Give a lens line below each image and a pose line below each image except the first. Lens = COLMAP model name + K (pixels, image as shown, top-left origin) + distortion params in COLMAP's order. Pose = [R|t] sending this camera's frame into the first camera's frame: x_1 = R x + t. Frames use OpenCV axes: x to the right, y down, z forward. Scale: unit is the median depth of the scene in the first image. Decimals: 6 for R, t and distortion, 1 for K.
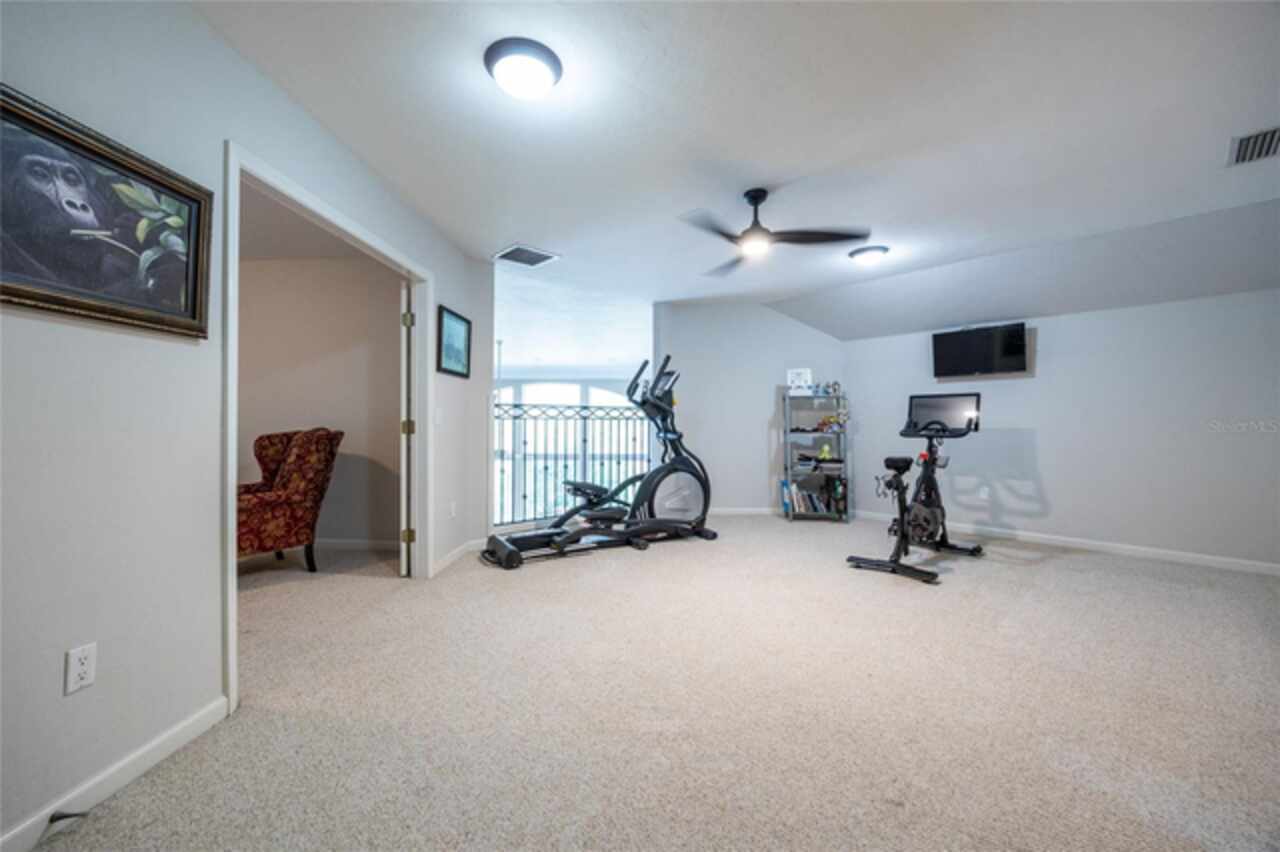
lens RADIAL K [[505.5, 0, 626.9], [0, 505.5, 419.1], [0, 0, 1]] dist [-0.001230, -0.000043]
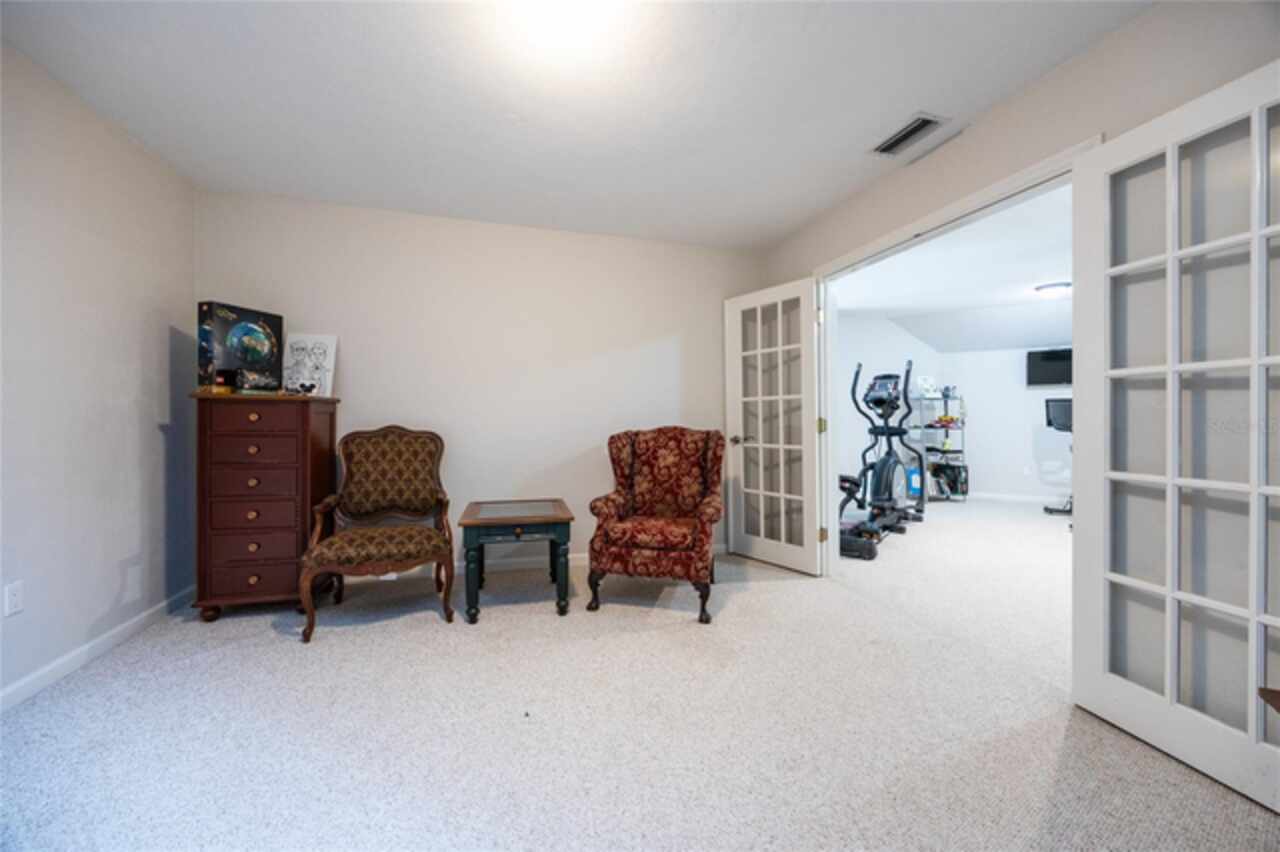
lens RADIAL K [[505.5, 0, 626.9], [0, 505.5, 419.1], [0, 0, 1]] dist [-0.001230, -0.000043]
pose [[0.939439, 0.001228, 0.342714, -0.768890], [-0.004235, 0.999959, 0.008028, -0.002348], [-0.342690, -0.008994, 0.939406, 0.128644]]
